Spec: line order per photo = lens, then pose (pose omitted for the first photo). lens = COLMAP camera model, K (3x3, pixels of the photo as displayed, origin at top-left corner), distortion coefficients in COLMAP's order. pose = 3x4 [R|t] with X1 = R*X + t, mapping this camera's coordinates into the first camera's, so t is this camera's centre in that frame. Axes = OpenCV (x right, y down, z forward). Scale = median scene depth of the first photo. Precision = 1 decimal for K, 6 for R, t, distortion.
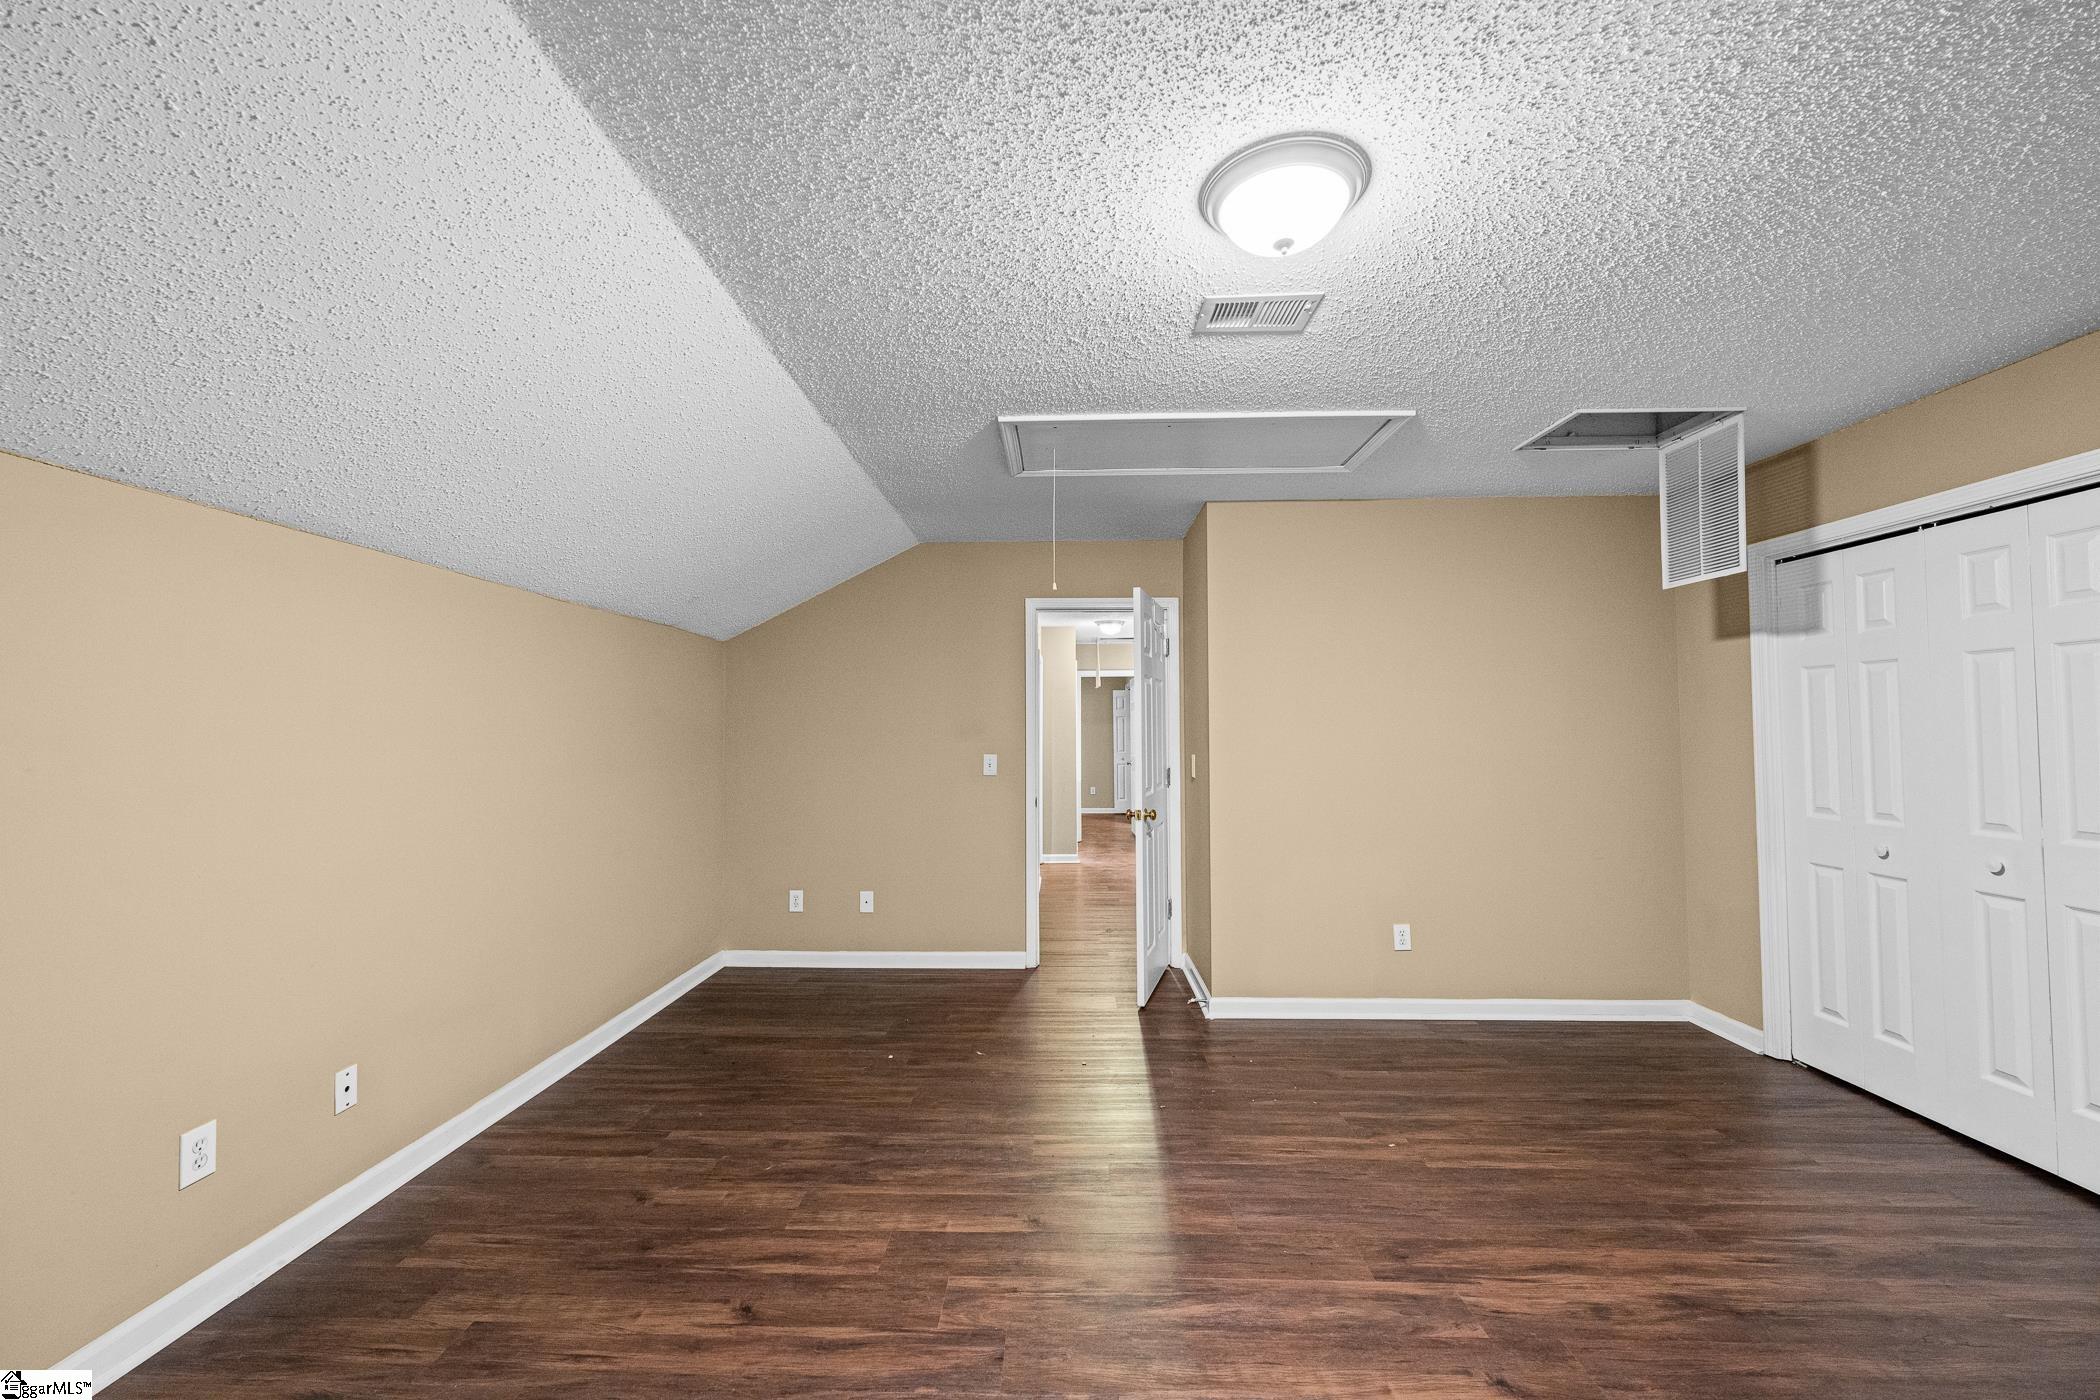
lens RADIAL K [[829.3, 0, 1050.0], [0, 829.3, 700.0], [0, 0, 1]] dist [0.000491, 0.000058]
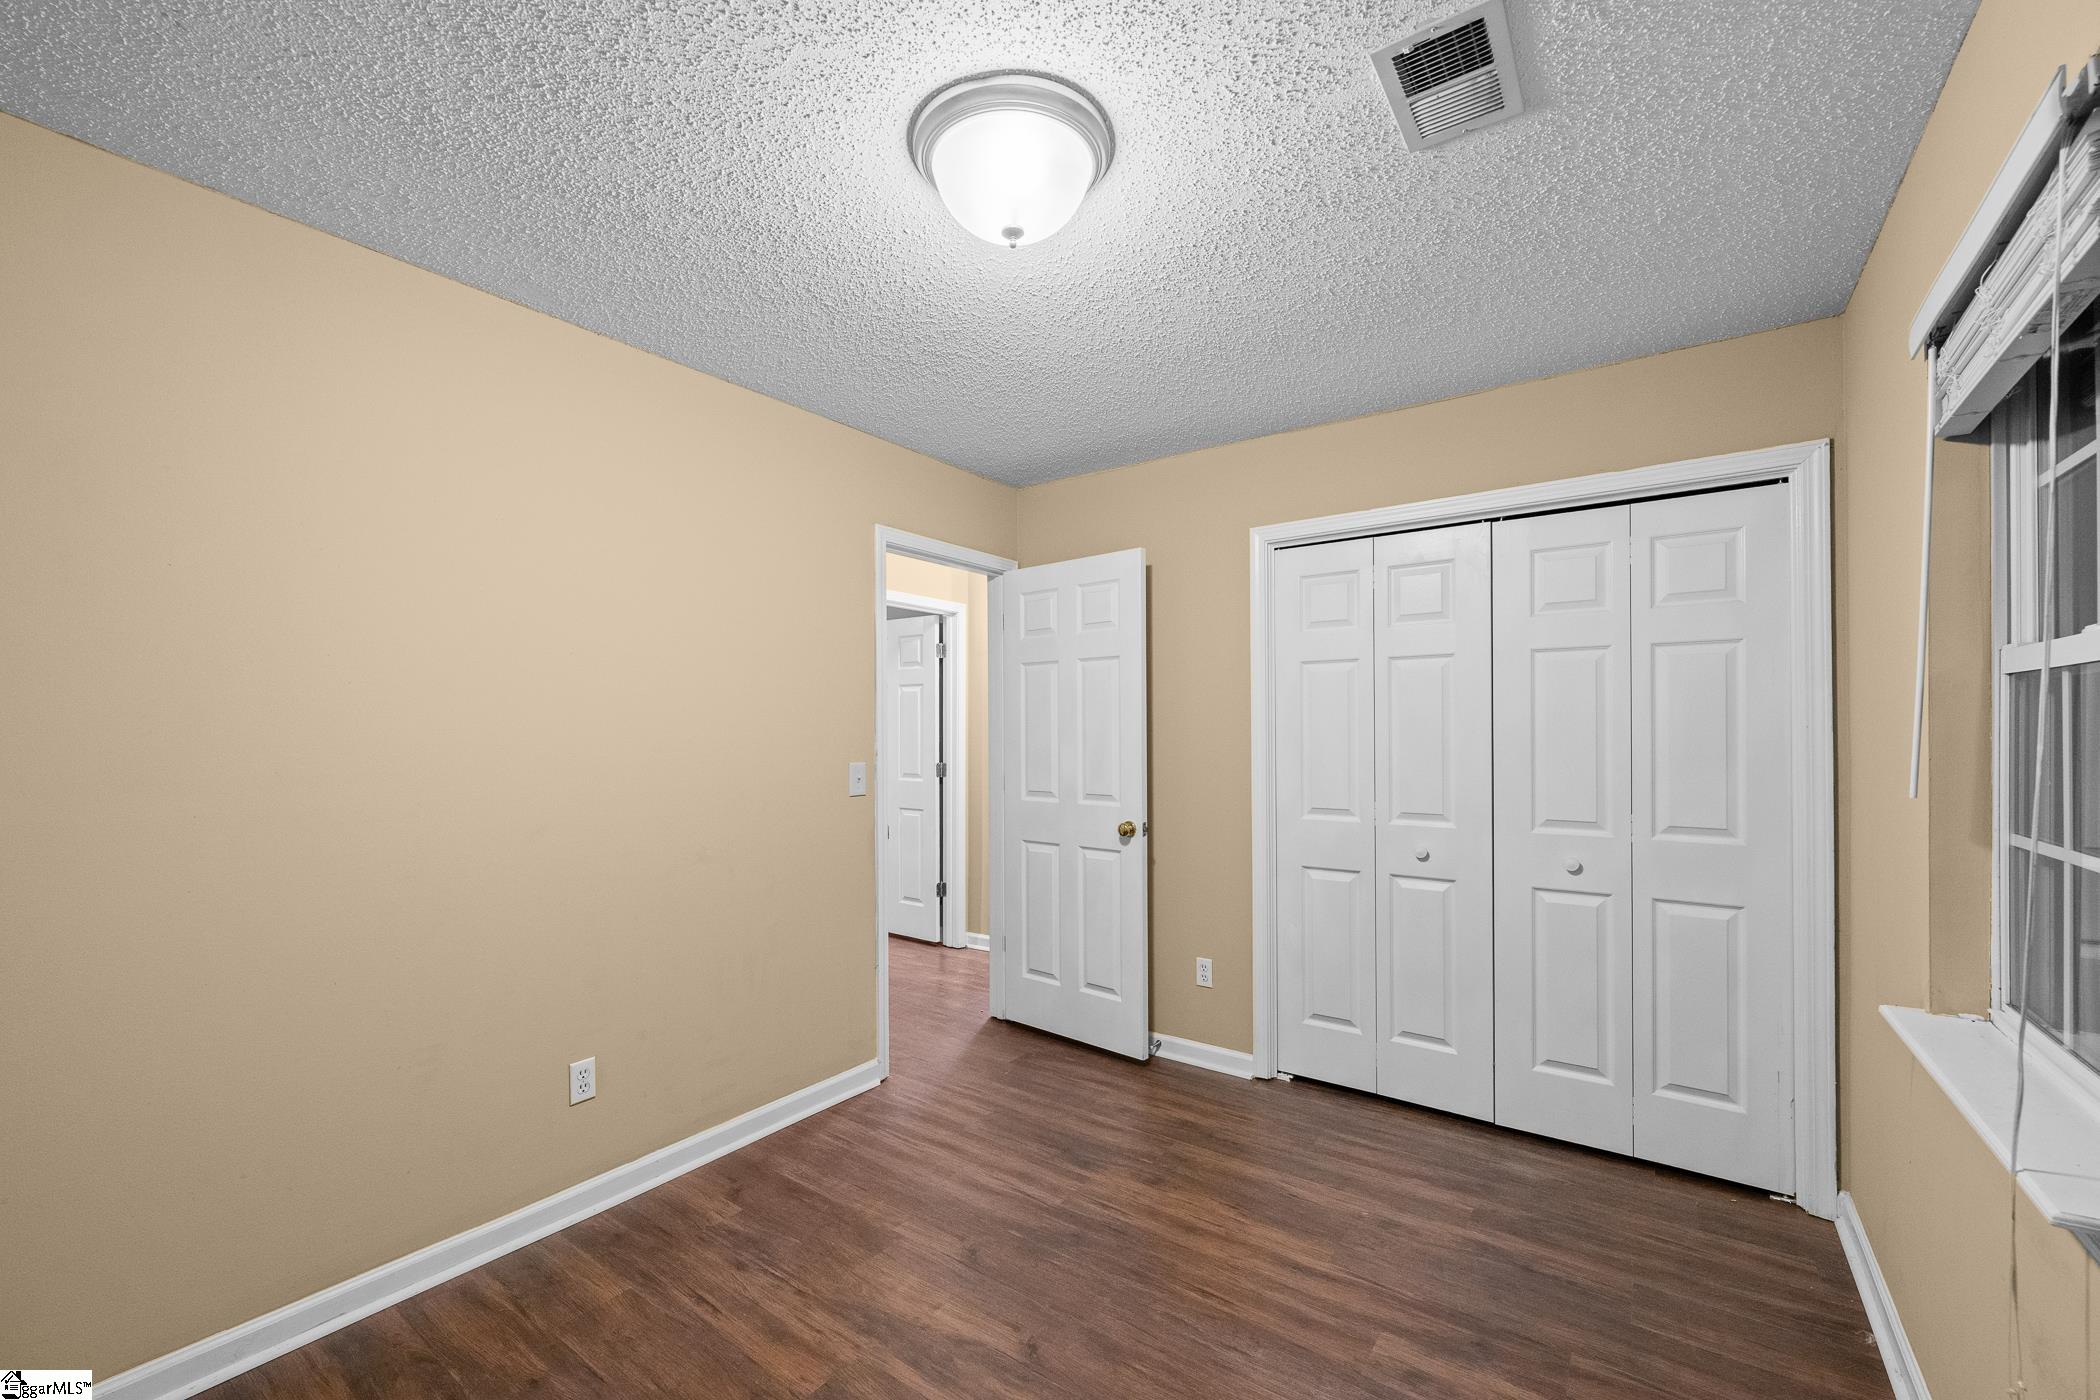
lens RADIAL K [[865.2, 0, 1042.0], [0, 865.2, 724.3], [0, 0, 1]] dist [0.000263, 0.000026]
pose [[0.564866, -0.001775, 0.825181, -0.103243], [-0.033264, 0.999136, 0.024919, 0.032525], [-0.824512, -0.041524, 0.564319, 1.121212]]
